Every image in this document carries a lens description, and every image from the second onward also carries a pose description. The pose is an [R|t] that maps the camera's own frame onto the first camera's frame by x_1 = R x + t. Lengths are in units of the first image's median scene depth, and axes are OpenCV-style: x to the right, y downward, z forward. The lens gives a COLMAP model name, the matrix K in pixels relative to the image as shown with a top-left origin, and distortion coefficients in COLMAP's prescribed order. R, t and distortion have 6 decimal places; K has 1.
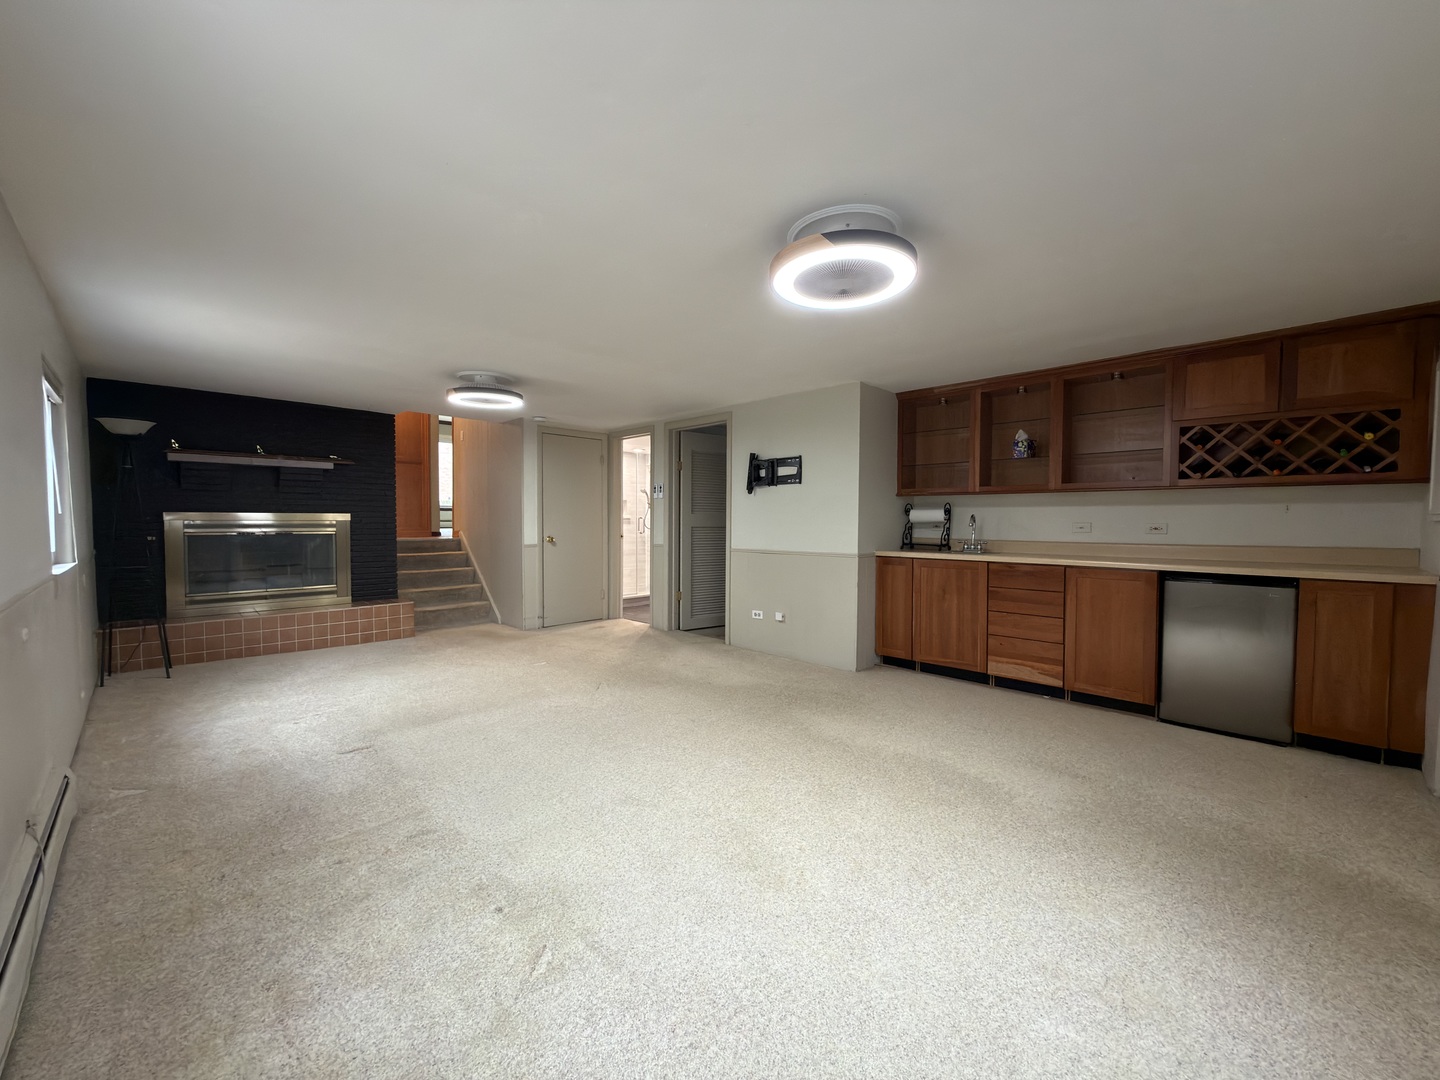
lens RADIAL K [[572.1, 0, 720.0], [0, 572.1, 540.0], [0, 0, 1]] dist [0.000076, 0.000086]
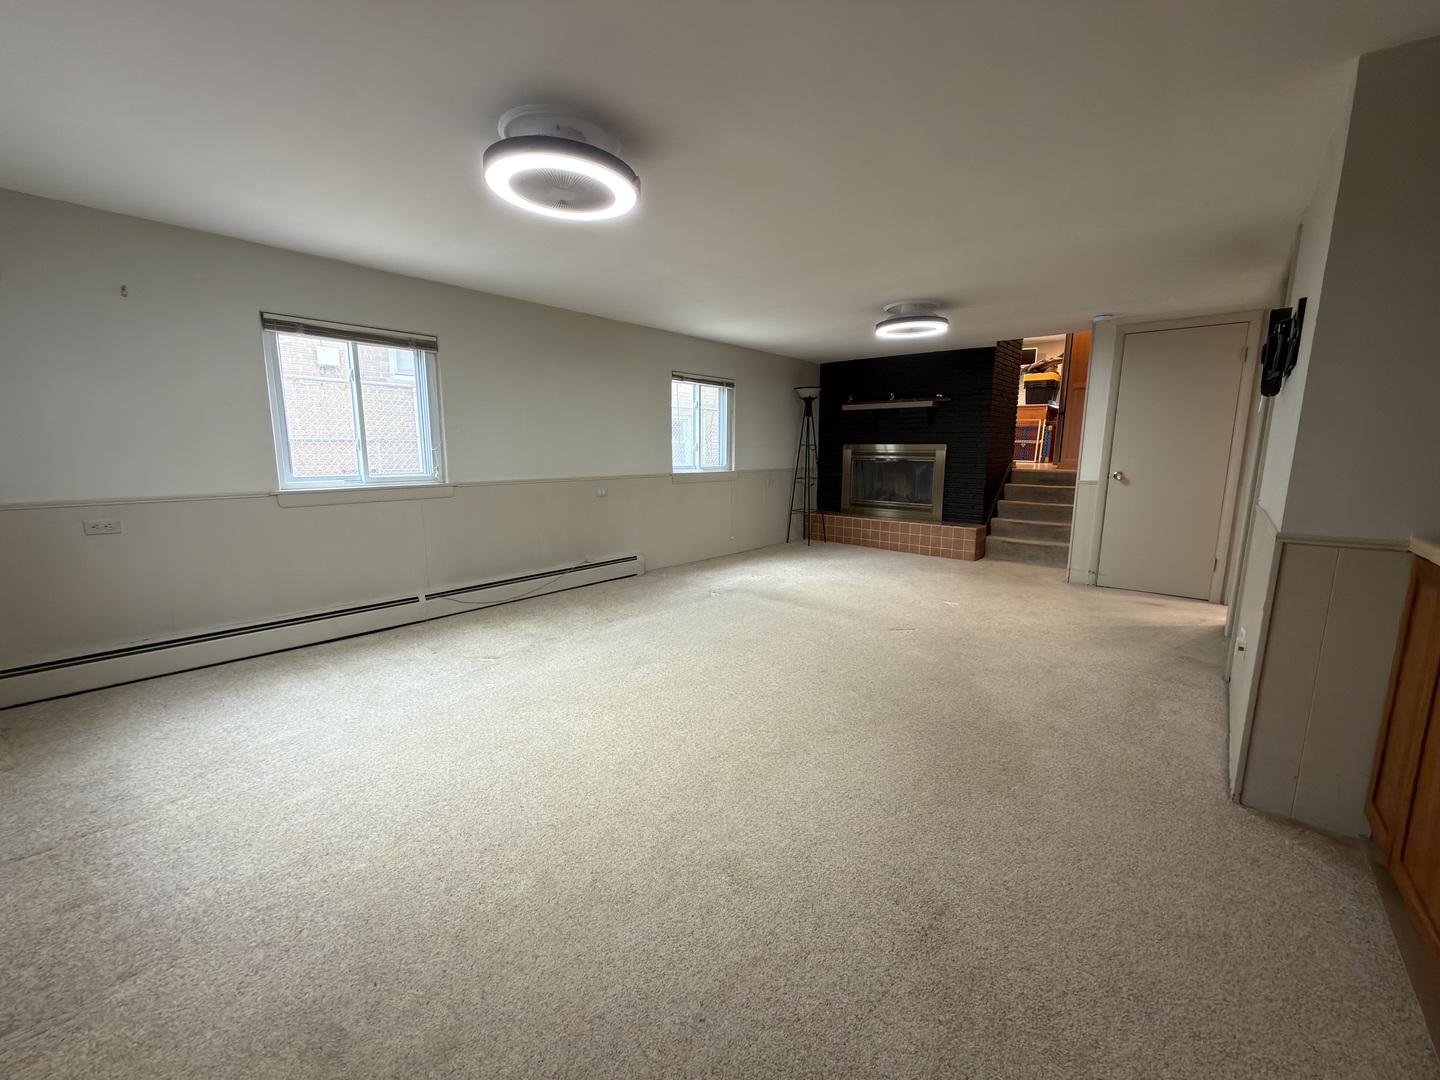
lens RADIAL K [[572.1, 0, 720.0], [0, 572.1, 540.0], [0, 0, 1]] dist [0.000076, 0.000086]
pose [[0.084911, 0.154529, -0.984333, 0.512413], [-0.041629, 0.987588, 0.151449, -0.012328], [0.995519, 0.028117, 0.090290, 0.479959]]
